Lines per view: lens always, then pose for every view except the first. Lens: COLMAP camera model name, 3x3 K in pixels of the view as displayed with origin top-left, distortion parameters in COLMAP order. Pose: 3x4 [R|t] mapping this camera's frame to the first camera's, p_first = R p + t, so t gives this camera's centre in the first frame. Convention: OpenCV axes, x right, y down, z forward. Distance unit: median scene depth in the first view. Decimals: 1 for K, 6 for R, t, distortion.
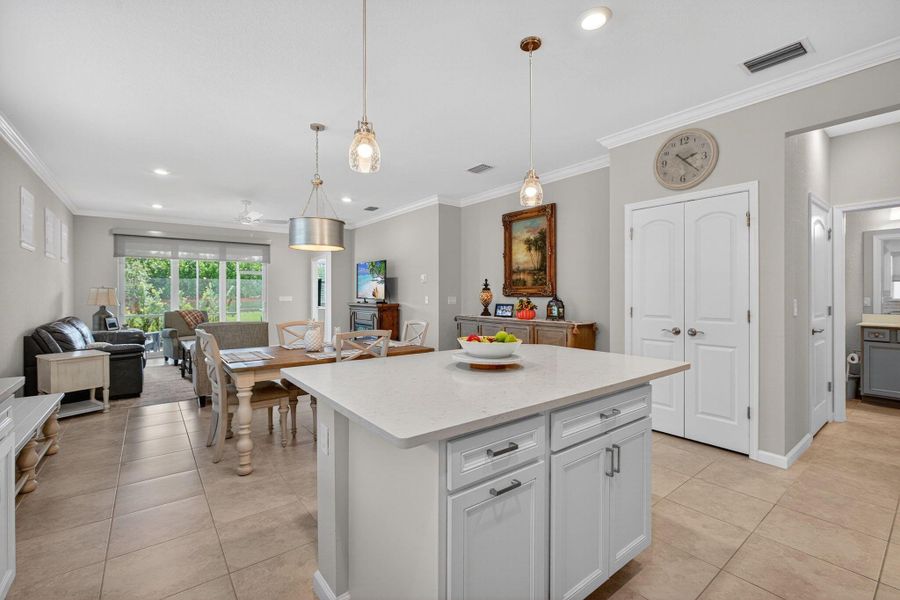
lens RADIAL K [[398.1, 0, 450.0], [0, 398.1, 296.6], [0, 0, 1]] dist [-0.000658, 0.000024]
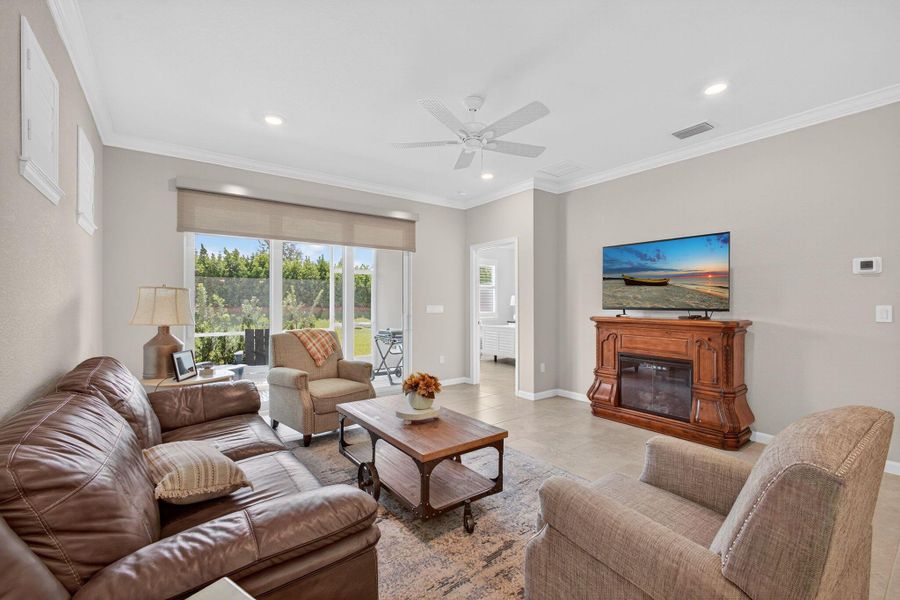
lens RADIAL K [[391.5, 0, 451.2], [0, 391.5, 302.5], [0, 0, 1]] dist [0.000914, 0.000306]
pose [[0.999793, -0.001536, -0.020303, -0.496813], [0.001429, 0.999985, -0.005315, -0.001712], [0.020311, 0.005285, 0.999780, 0.514330]]
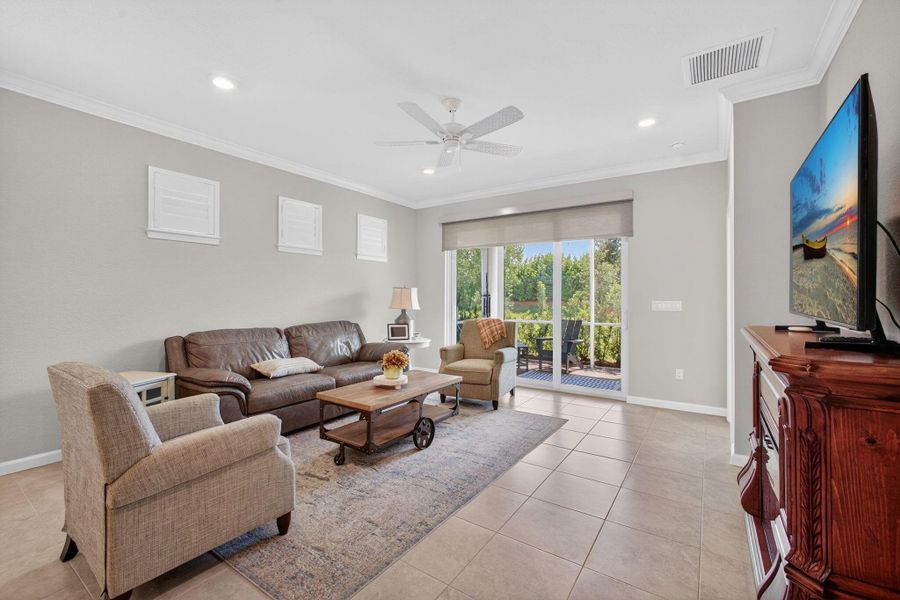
lens RADIAL K [[384.0, 0, 450.0], [0, 384.0, 300.0], [0, 0, 1]] dist [-0.001556, -0.000161]
pose [[0.292125, 0.009245, -0.956335, -0.060736], [-0.008324, 0.999940, 0.007124, -0.002959], [0.956344, 0.005879, 0.292185, 0.817404]]
